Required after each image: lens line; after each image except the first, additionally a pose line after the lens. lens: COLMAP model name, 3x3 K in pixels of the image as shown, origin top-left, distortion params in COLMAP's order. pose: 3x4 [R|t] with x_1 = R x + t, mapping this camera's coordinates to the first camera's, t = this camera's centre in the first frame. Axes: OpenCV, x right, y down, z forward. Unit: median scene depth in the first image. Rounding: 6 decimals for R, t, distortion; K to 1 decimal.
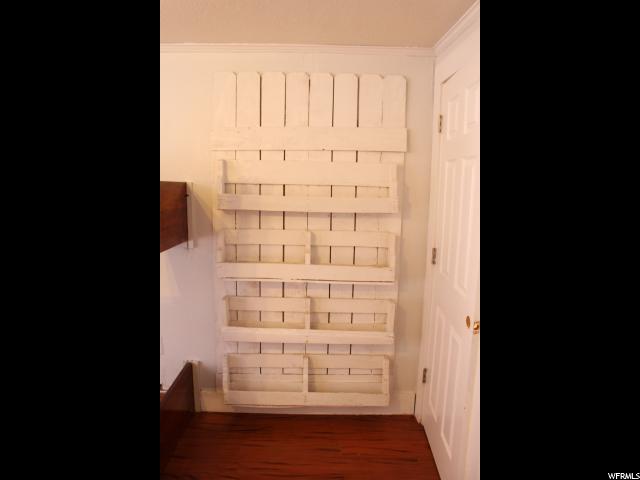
lens RADIAL K [[525.5, 0, 320.0], [0, 525.5, 240.0], [0, 0, 1]] dist [-0.161979, 0.127877]
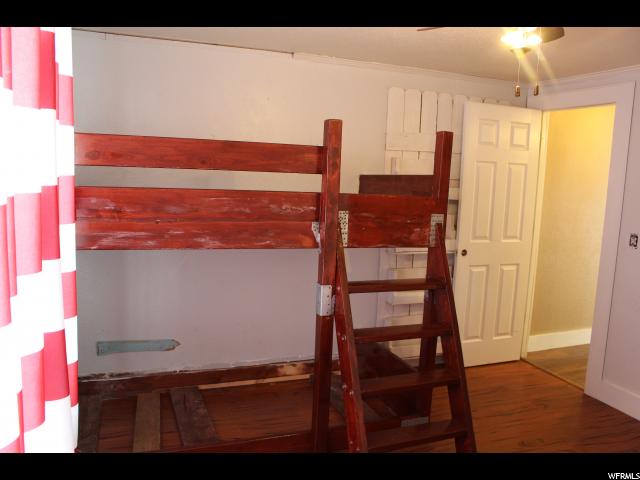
lens RADIAL K [[525.5, 0, 320.0], [0, 525.5, 240.0], [0, 0, 1]] dist [-0.161979, 0.127877]
pose [[0.915296, -0.030237, 0.401645, -0.818978], [0.024523, 0.999512, 0.019360, 0.012610], [-0.402034, -0.007871, 0.915591, -0.058849]]
